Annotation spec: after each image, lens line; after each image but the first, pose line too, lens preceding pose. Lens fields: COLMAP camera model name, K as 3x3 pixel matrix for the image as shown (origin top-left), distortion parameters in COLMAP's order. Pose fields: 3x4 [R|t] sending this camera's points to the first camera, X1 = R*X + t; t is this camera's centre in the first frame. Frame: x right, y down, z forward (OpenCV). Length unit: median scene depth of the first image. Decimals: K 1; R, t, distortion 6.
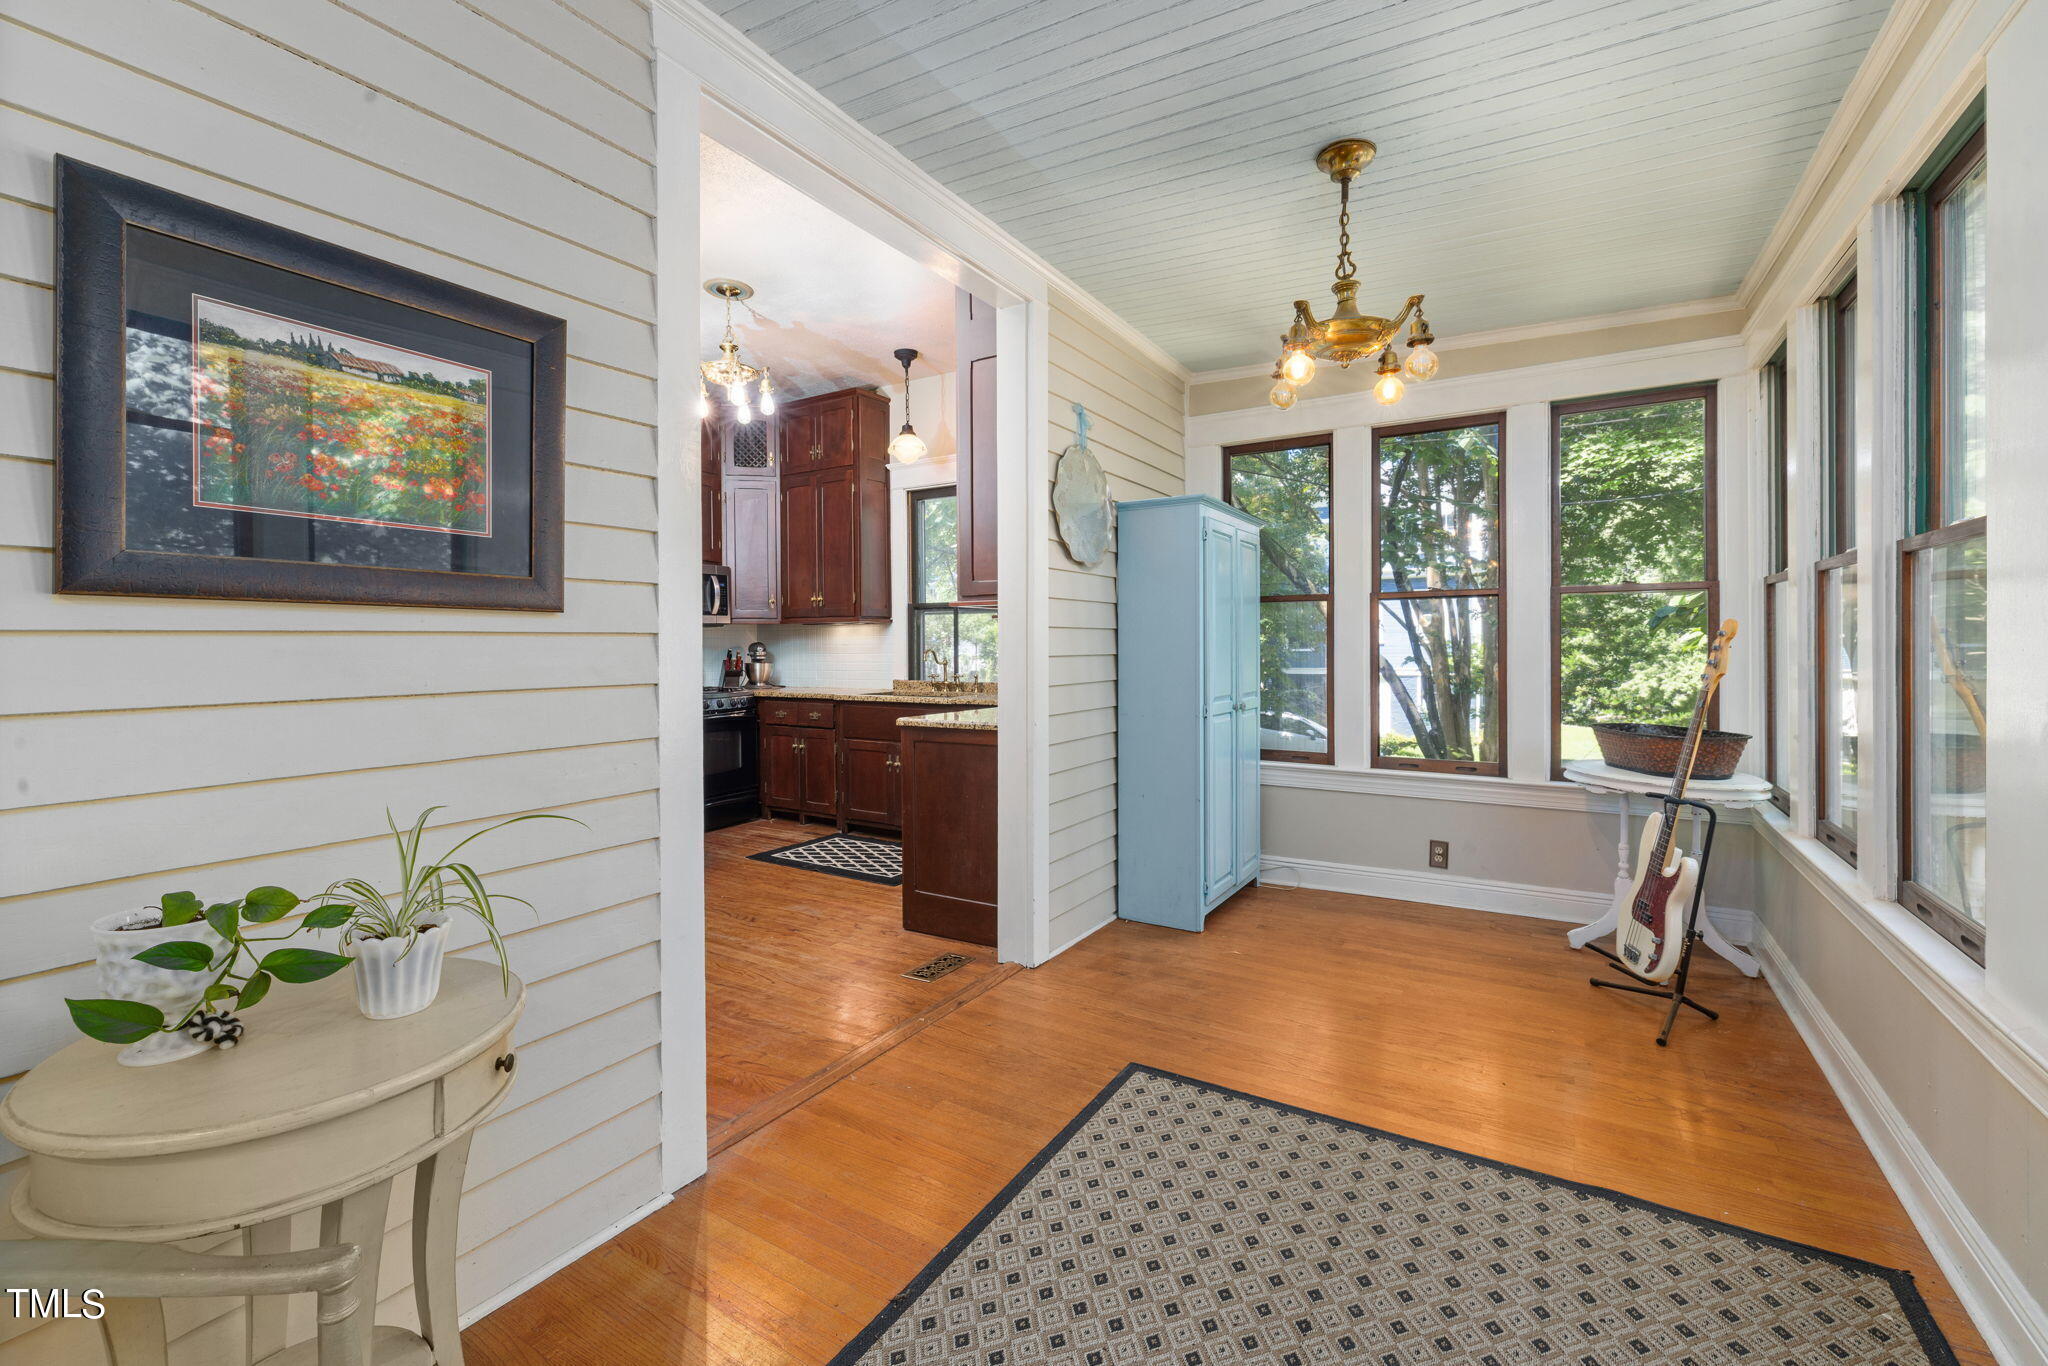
lens RADIAL K [[871.9, 0, 1015.5], [0, 871.9, 653.8], [0, 0, 1]] dist [-0.001135, -0.000005]
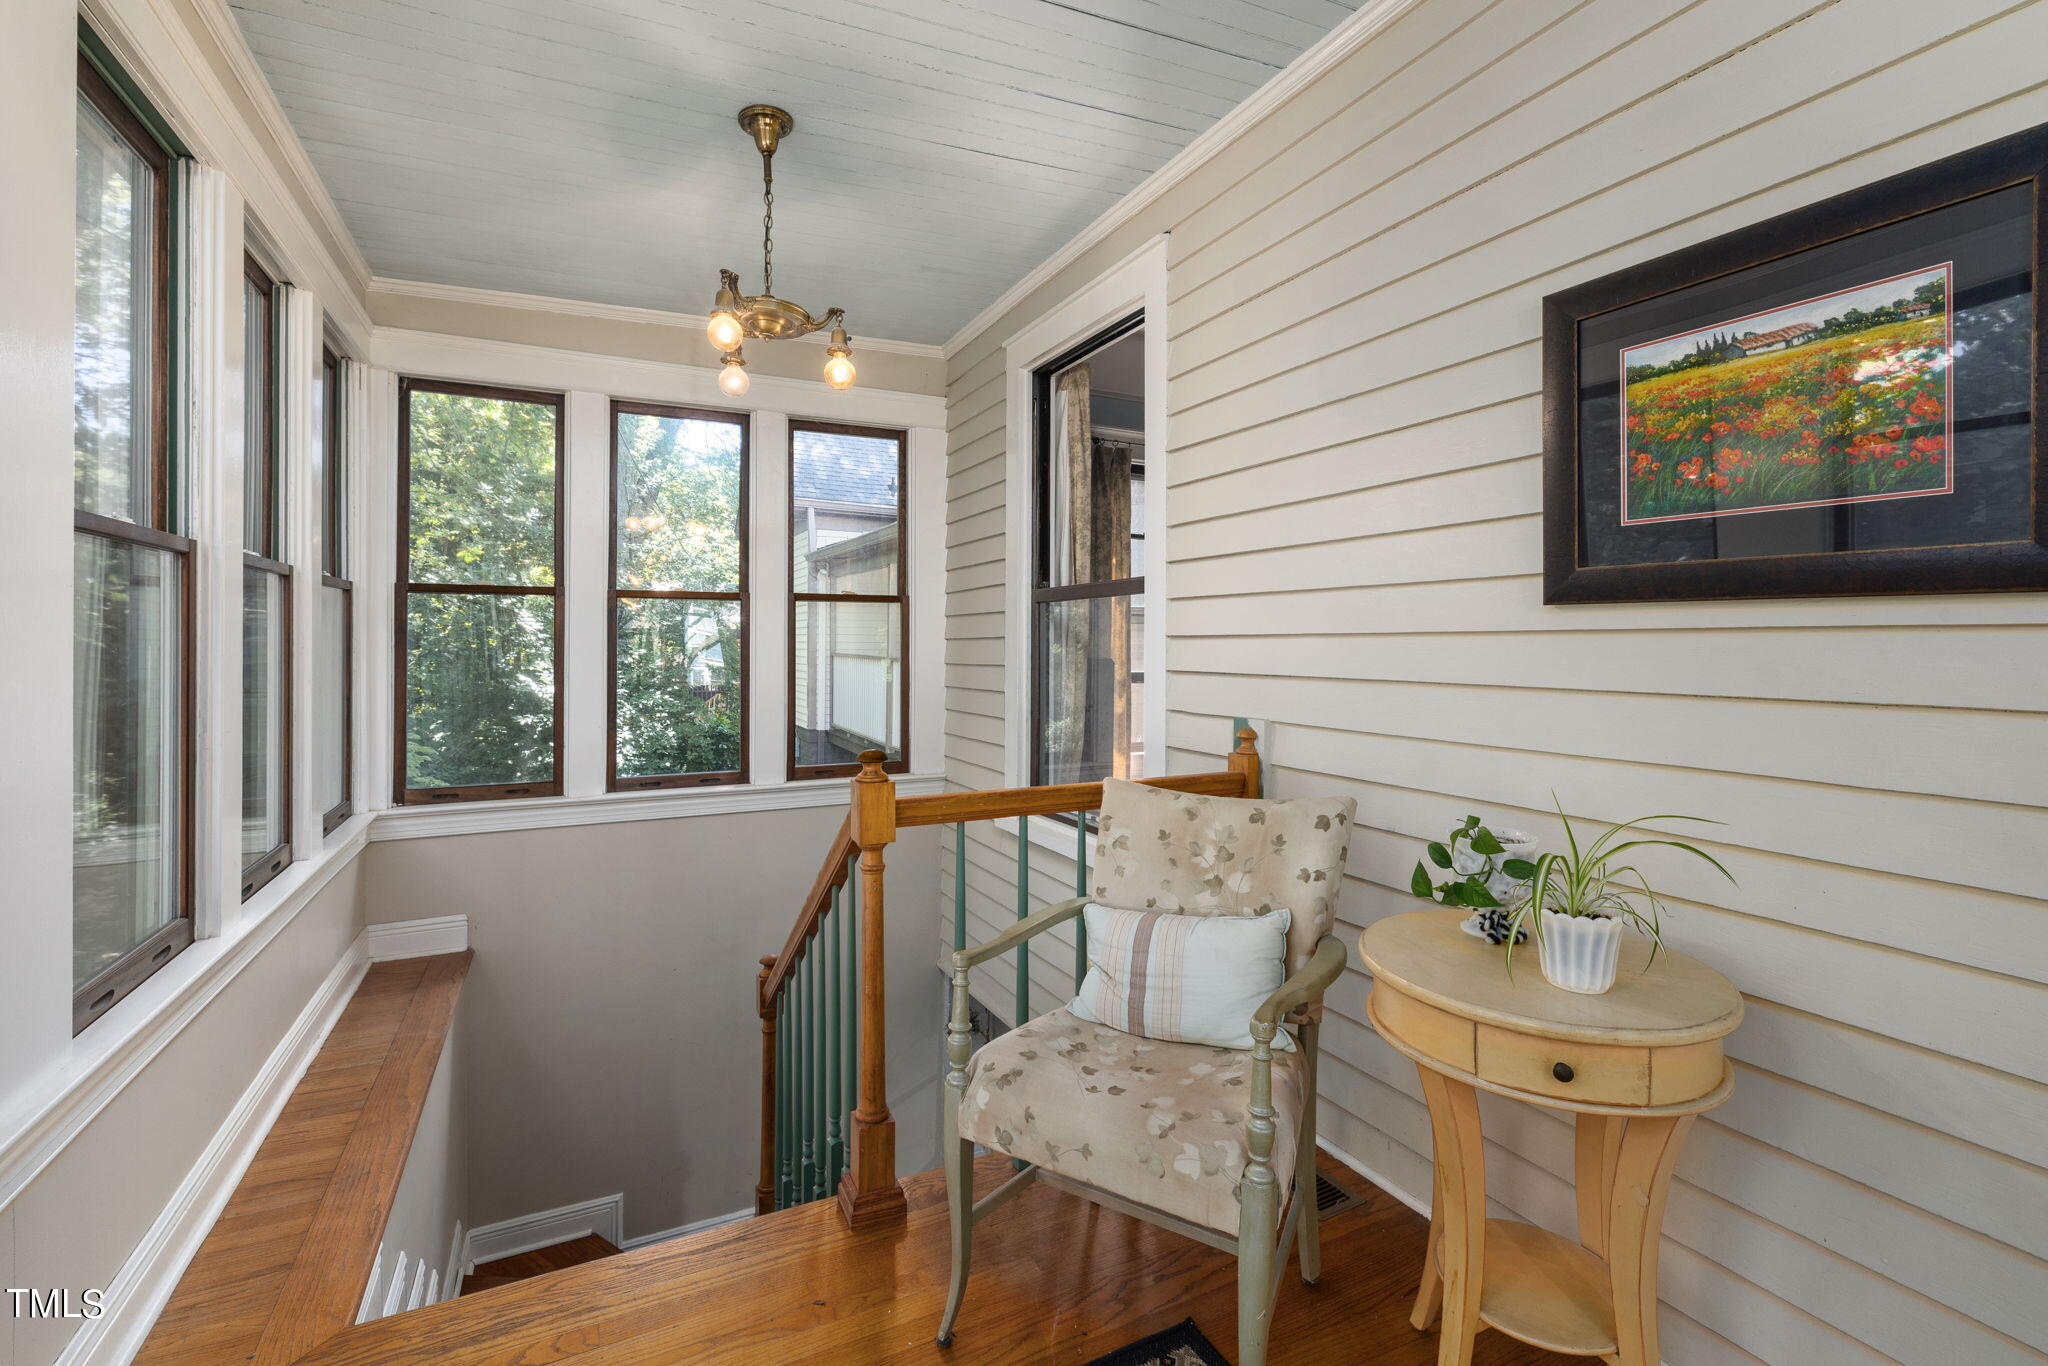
lens RADIAL K [[871.9, 0, 1015.5], [0, 871.9, 653.8], [0, 0, 1]] dist [-0.001135, -0.000005]
pose [[-0.523053, 0.016204, -0.852146, 0.487305], [-0.012262, 0.999573, 0.026534, -0.013517], [0.852212, 0.024328, -0.522631, 0.854567]]
